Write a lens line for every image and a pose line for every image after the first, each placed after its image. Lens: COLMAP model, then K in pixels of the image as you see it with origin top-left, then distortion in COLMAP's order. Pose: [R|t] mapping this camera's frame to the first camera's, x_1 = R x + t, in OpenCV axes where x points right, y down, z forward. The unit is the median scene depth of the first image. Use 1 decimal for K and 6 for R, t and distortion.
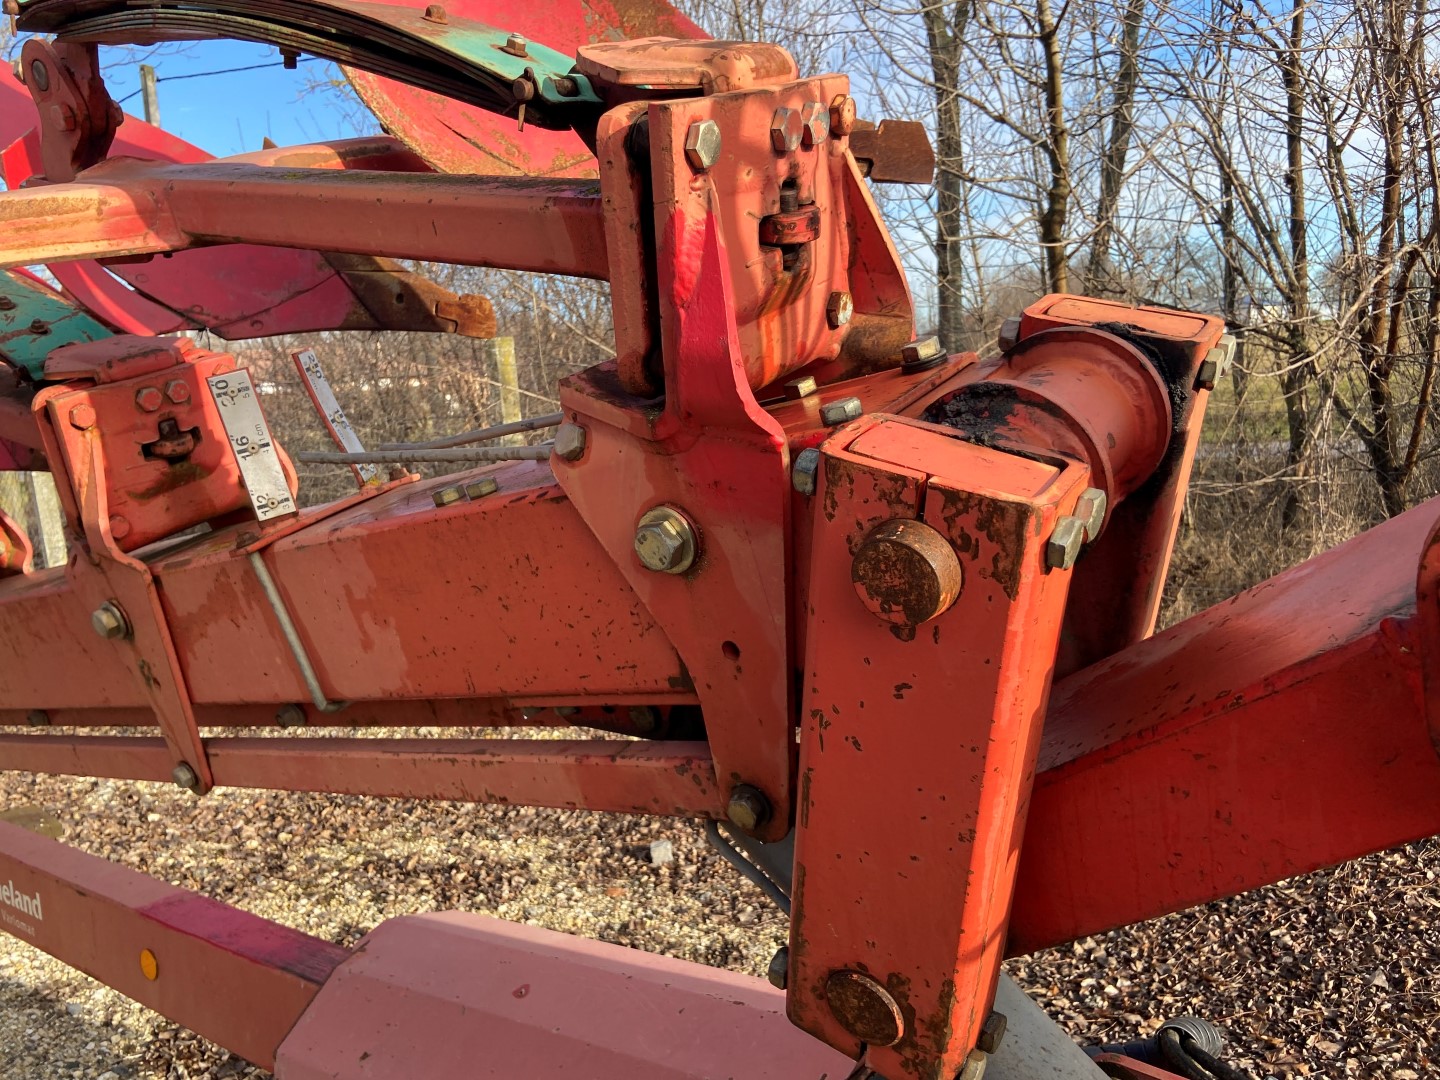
lens RADIAL K [[1087.9, 0, 708.4], [0, 1087.9, 517.0], [0, 0, 1]] dist [0.120043, -0.144877]
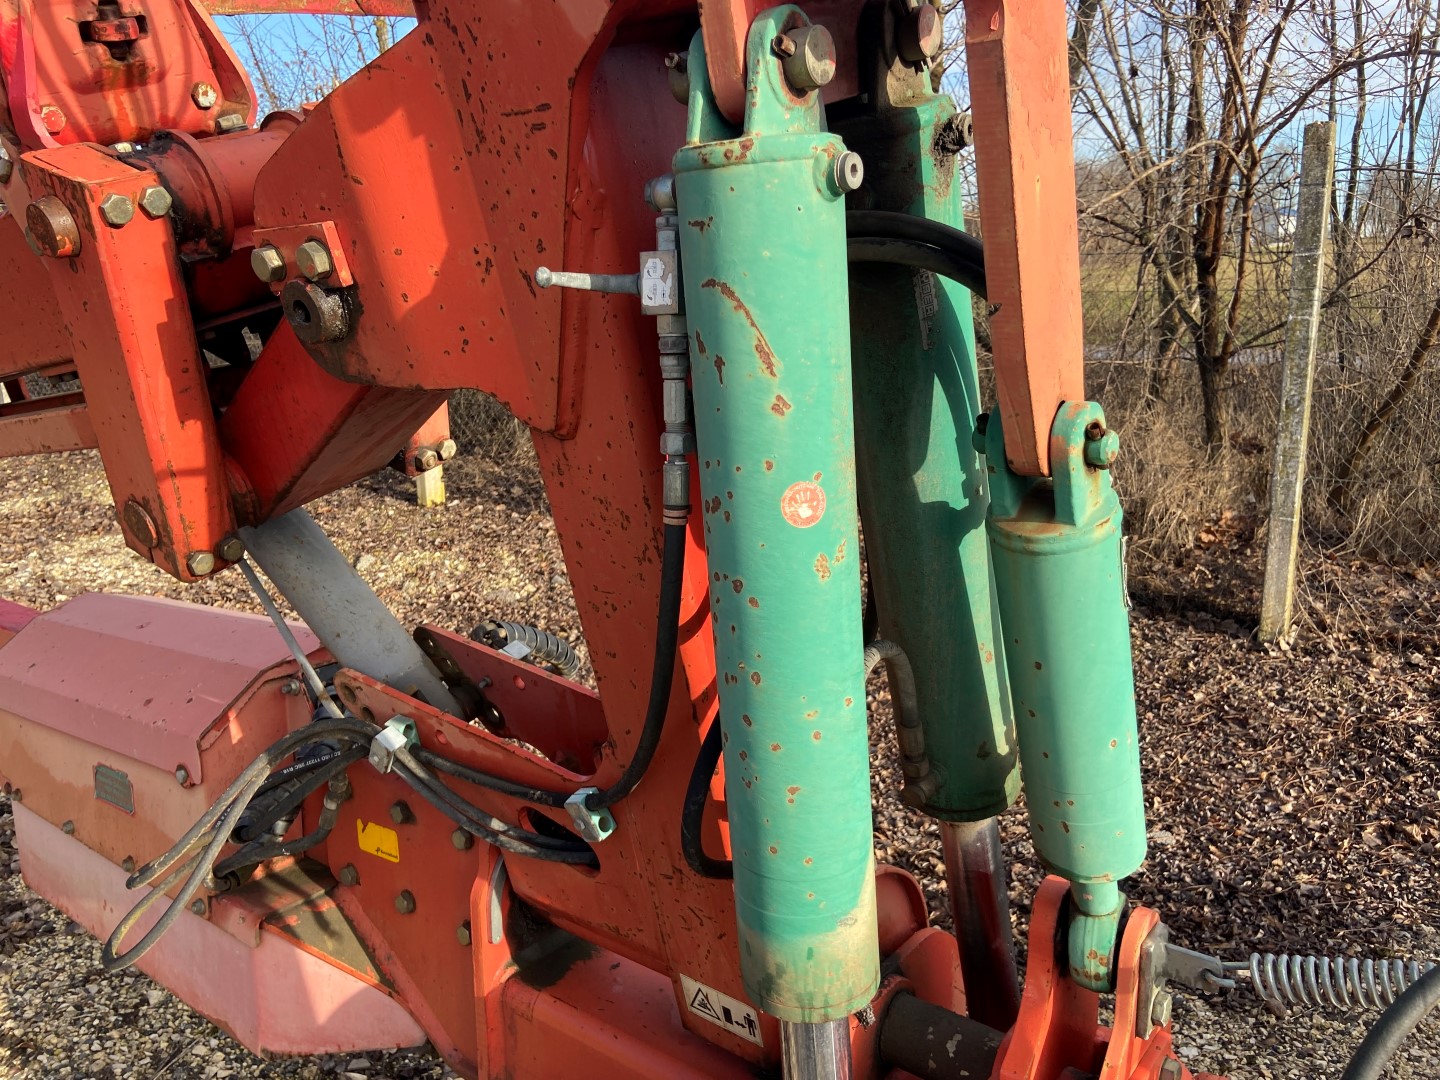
lens RADIAL K [[1087.9, 0, 715.7], [0, 1087.9, 541.2], [0, 0, 1]] dist [0.120043, -0.144877]
pose [[0.997809, 0.065902, 0.005826, 0.537719], [-0.066107, 0.989673, 0.127186, 0.106748], [0.002616, -0.127293, 0.991862, -0.358105]]
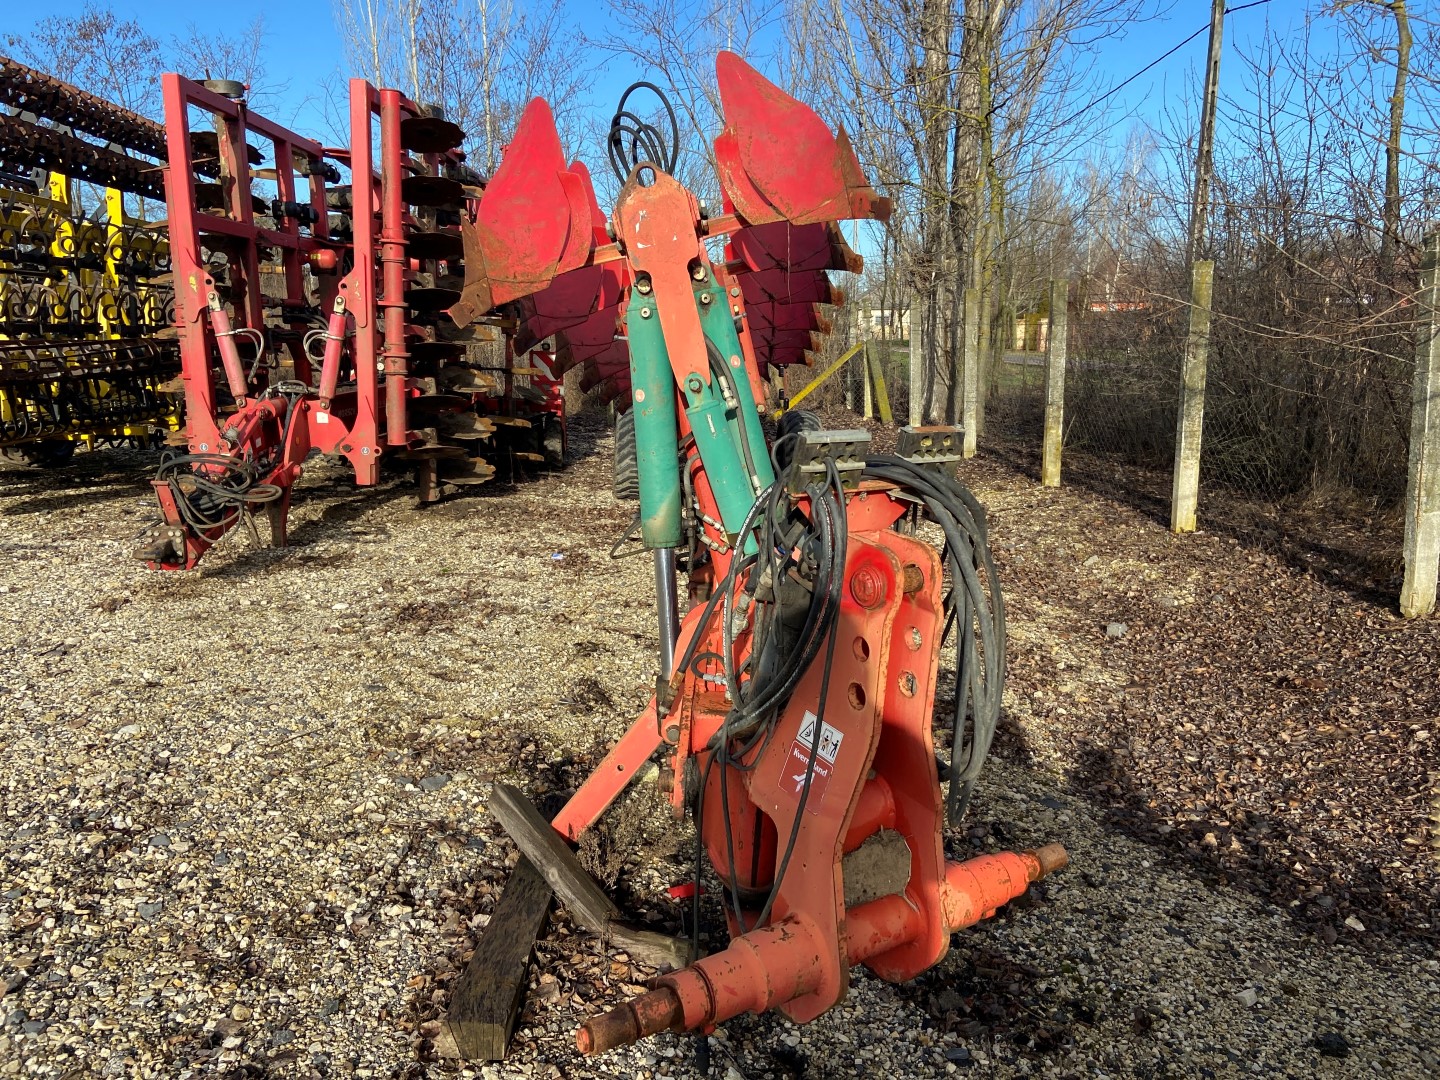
lens RADIAL K [[1087.9, 0, 707.2], [0, 1087.9, 528.3], [0, 0, 1]] dist [0.120043, -0.144877]
pose [[0.597434, 0.210227, -0.773872, 2.289937], [-0.137773, 0.977585, 0.159206, 0.056340], [0.789995, 0.011504, 0.613006, -0.994816]]
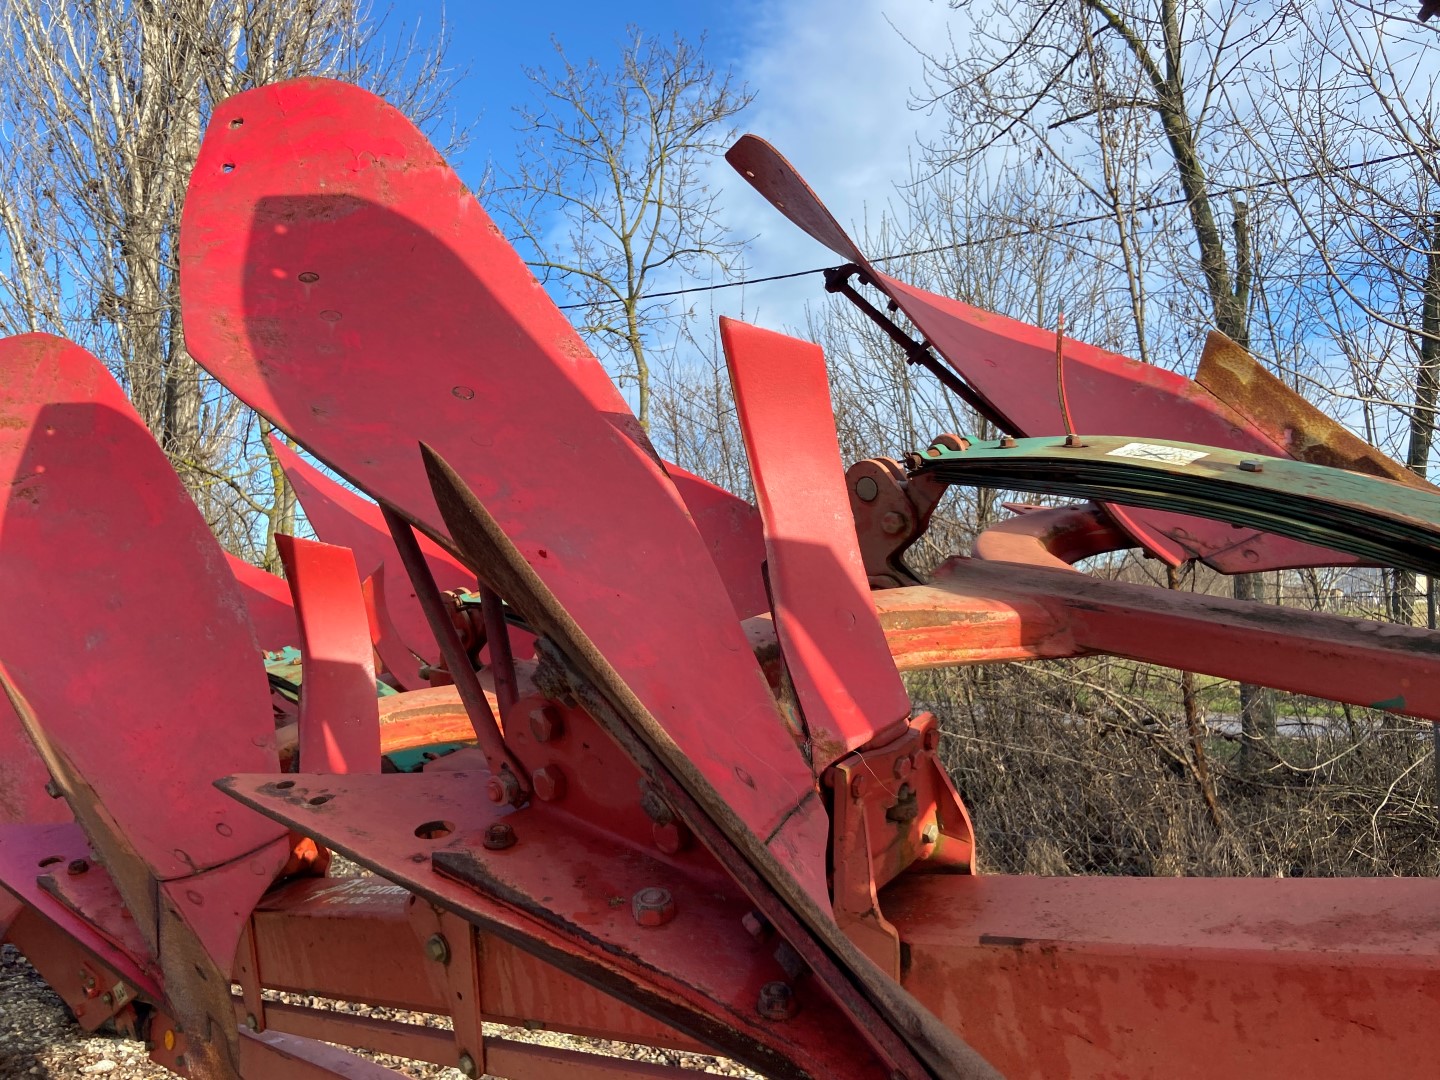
lens RADIAL K [[1087.9, 0, 722.1], [0, 1087.9, 530.4], [0, 0, 1]] dist [0.120043, -0.144877]
pose [[0.994945, 0.044578, -0.089986, -1.106605], [-0.061635, 0.978517, -0.196739, -0.025941], [0.079283, 0.201291, 0.976318, 0.353645]]
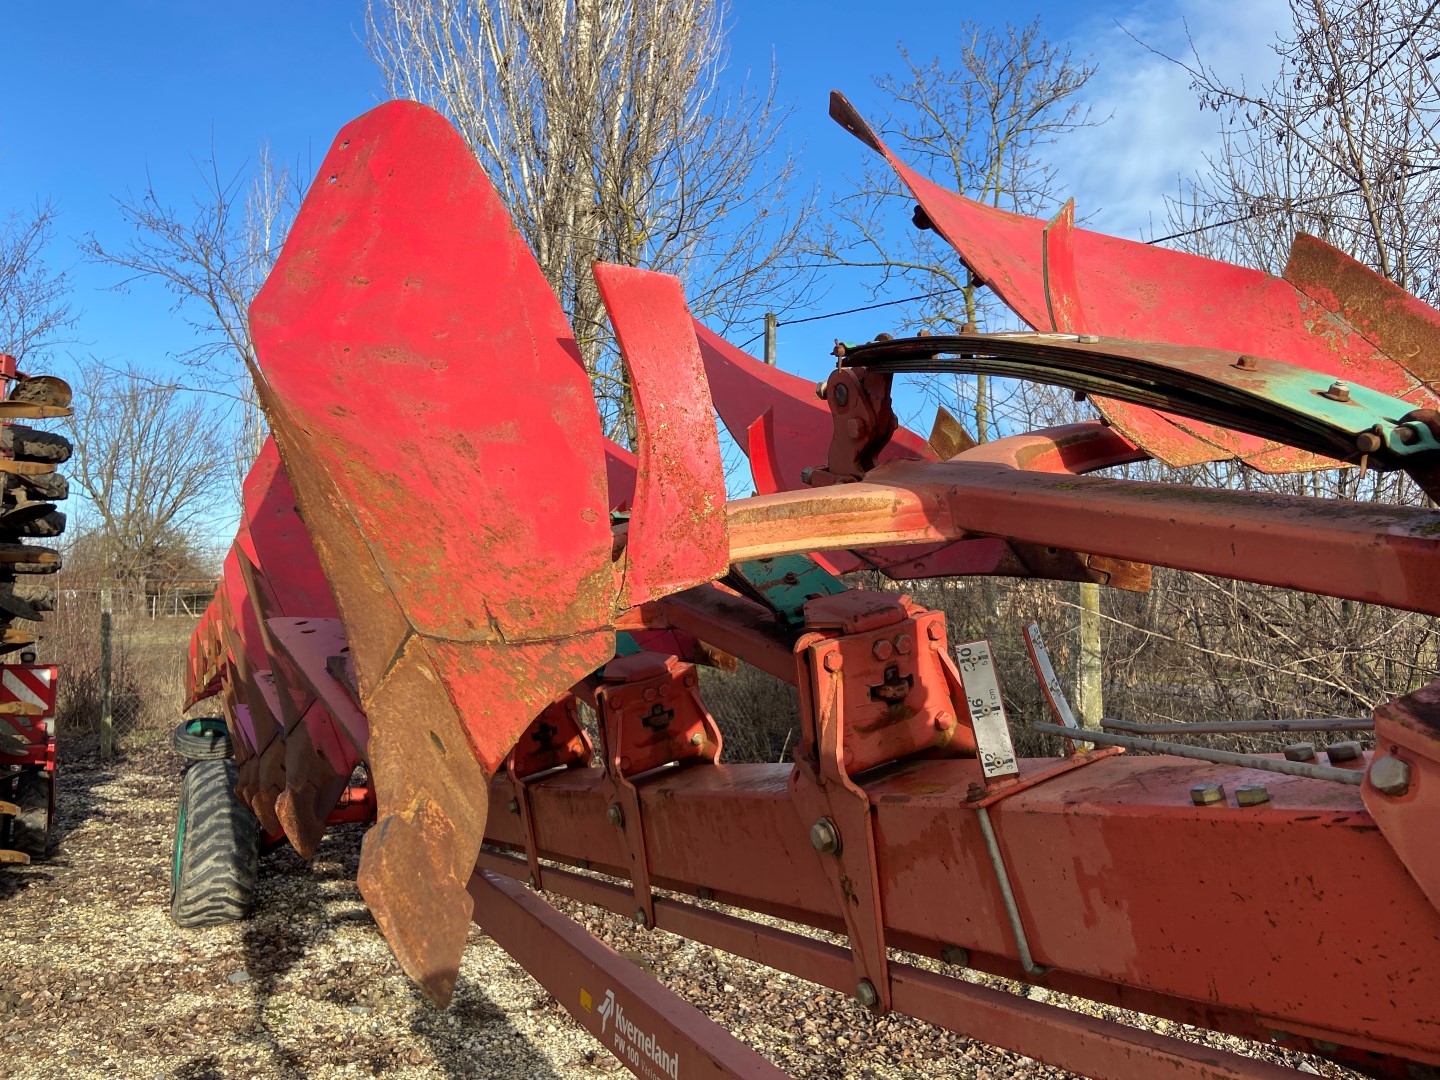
lens RADIAL K [[1087.9, 0, 709.8], [0, 1087.9, 513.5], [0, 0, 1]] dist [0.120043, -0.144877]
pose [[0.886428, 0.032732, -0.461708, -0.130746], [-0.117365, 0.980792, -0.155798, -0.044121], [0.447740, 0.192292, 0.873243, -0.116044]]
